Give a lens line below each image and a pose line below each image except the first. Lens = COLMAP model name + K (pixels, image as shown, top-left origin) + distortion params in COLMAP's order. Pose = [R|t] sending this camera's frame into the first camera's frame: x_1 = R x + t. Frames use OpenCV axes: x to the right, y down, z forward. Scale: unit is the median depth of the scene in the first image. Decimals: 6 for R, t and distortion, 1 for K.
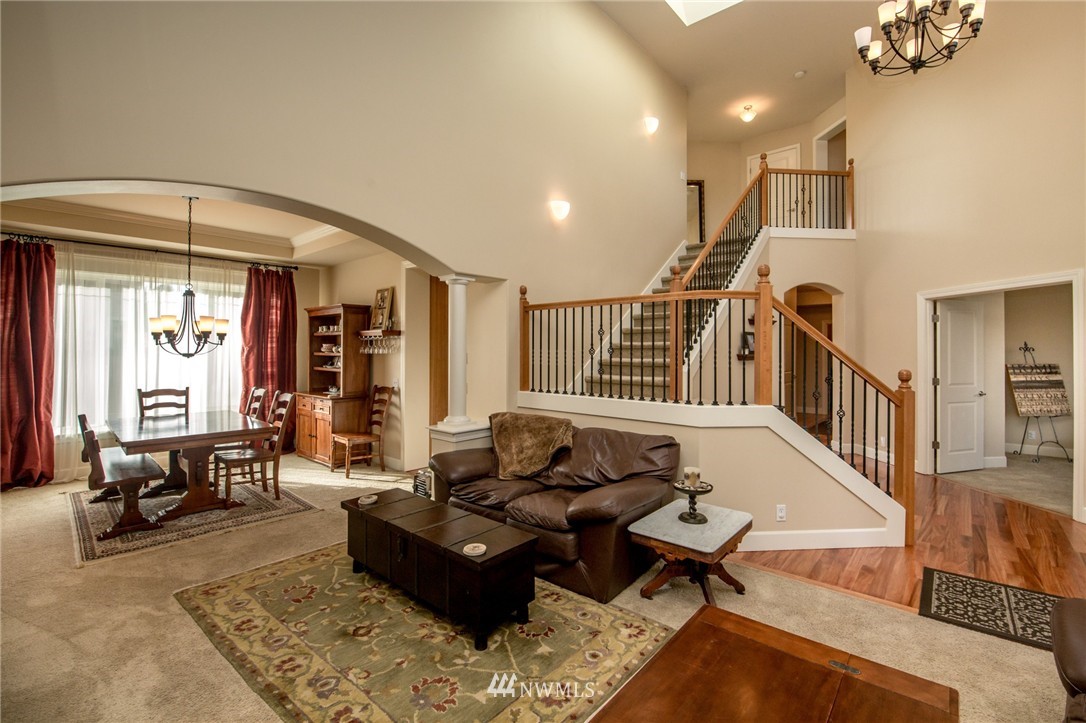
lens RADIAL K [[469.0, 0, 544.8], [0, 469.0, 346.7], [0, 0, 1]] dist [0.026198, -0.000111]
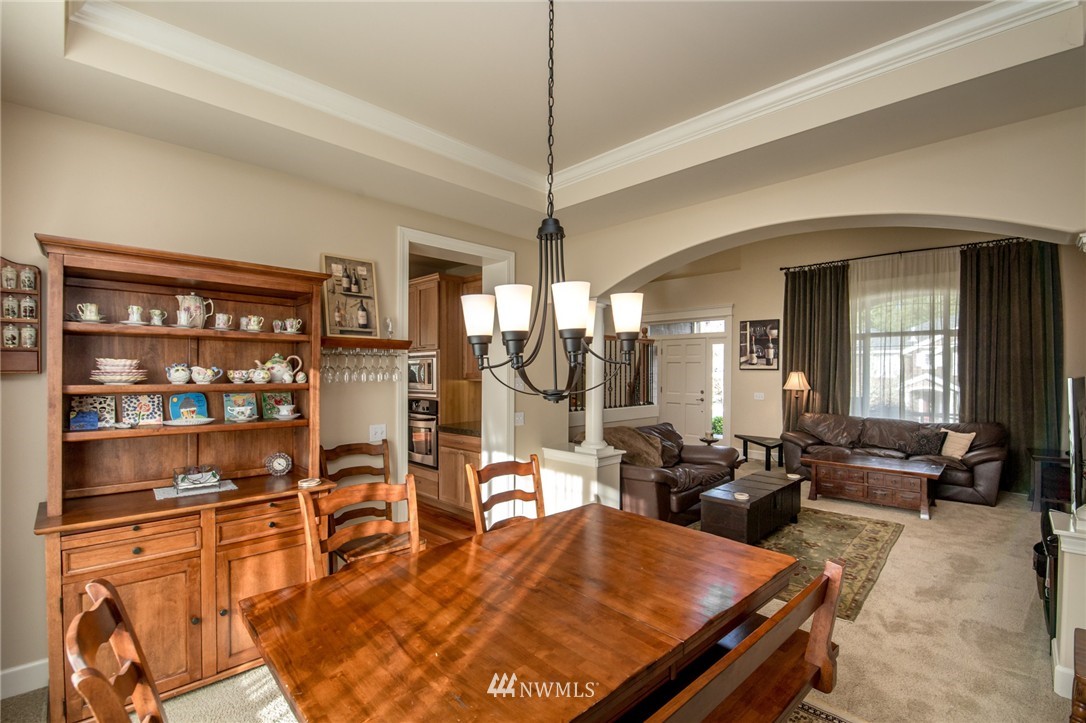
lens RADIAL K [[486.7, 0, 521.1], [0, 486.7, 374.6], [0, 0, 1]] dist [-0.002050, -0.000402]
pose [[0.078503, -0.008714, 0.996876, -1.099611], [-0.009227, 0.999913, 0.009468, -0.001060], [-0.996871, -0.009941, 0.078415, 0.966186]]
